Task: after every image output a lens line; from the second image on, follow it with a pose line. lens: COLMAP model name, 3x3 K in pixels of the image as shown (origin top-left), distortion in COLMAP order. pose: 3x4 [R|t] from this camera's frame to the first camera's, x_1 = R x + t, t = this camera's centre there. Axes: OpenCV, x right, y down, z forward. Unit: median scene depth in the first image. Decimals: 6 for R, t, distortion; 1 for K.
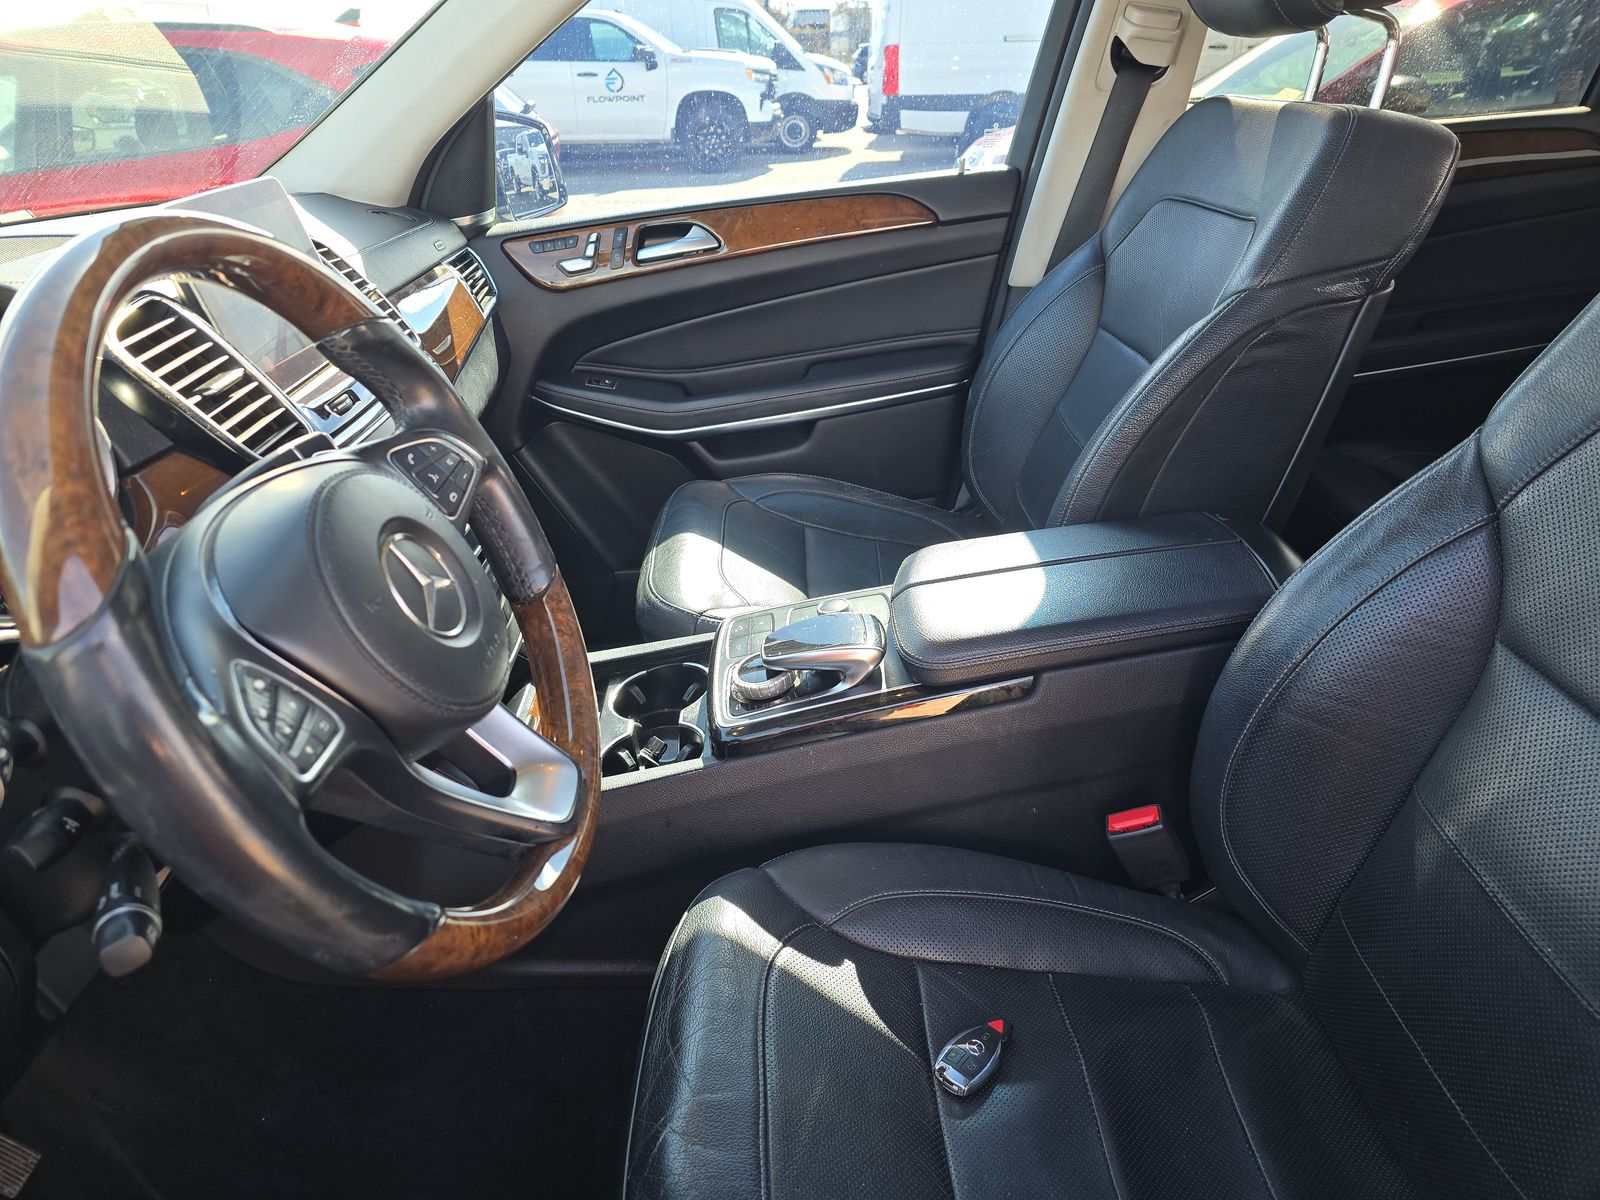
lens RADIAL K [[1104.8, 0, 800.0], [0, 1104.8, 600.0], [0, 0, 1]] dist [0.045180, -0.045158]
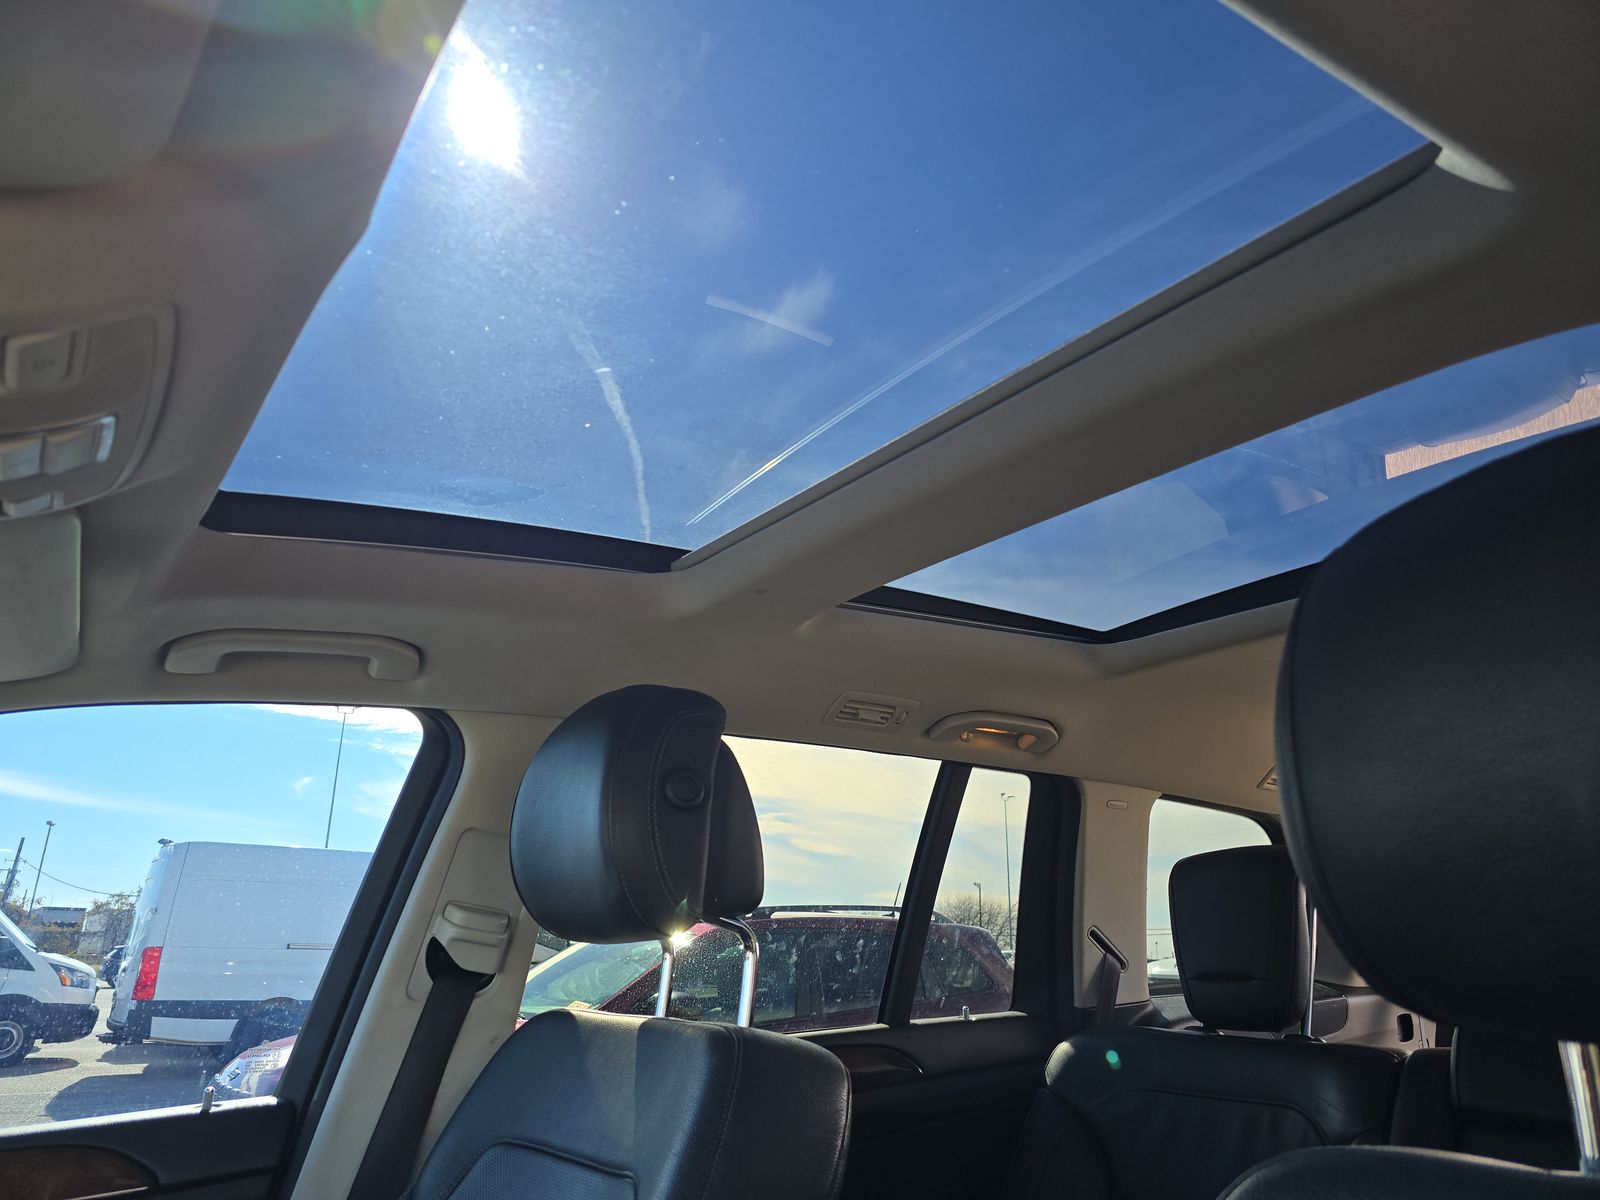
lens RADIAL K [[1104.8, 0, 800.0], [0, 1104.8, 600.0], [0, 0, 1]] dist [0.045180, -0.045158]
pose [[0.837881, 0.200518, 0.507688, 0.029726], [0.211123, 0.738651, -0.640174, -0.074134], [-0.503371, 0.643574, 0.576567, 0.160719]]
